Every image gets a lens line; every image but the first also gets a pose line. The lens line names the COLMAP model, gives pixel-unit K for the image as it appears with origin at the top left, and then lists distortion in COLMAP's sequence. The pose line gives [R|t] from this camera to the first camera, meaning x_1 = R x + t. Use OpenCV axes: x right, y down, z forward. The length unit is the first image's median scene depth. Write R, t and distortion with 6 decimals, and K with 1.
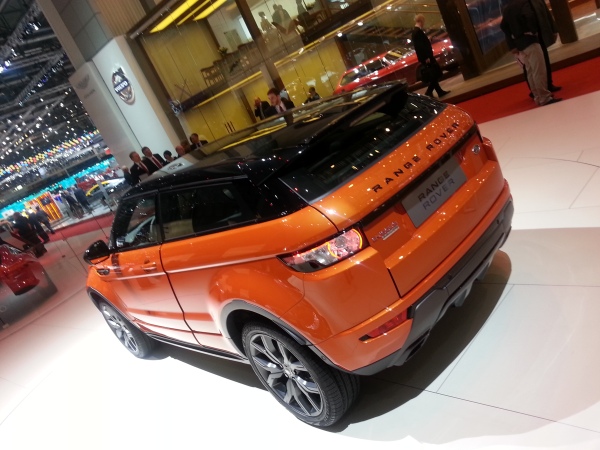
lens RADIAL K [[486.4, 0, 300.9], [0, 486.4, 223.3], [0, 0, 1]] dist [0.032024, -0.016254]
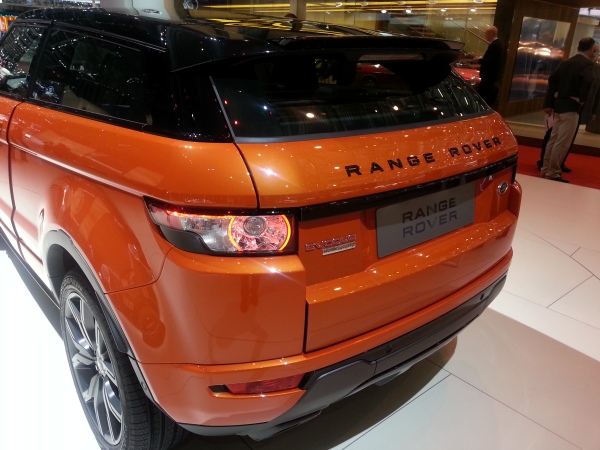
lens RADIAL K [[486.4, 0, 299.2], [0, 486.4, 225.1], [0, 0, 1]] dist [0.032024, -0.016254]
pose [[0.888466, 0.443345, 0.118631, 0.056673], [-0.451140, 0.891141, 0.048384, -0.012389], [-0.084266, -0.096506, 0.991759, 0.404896]]
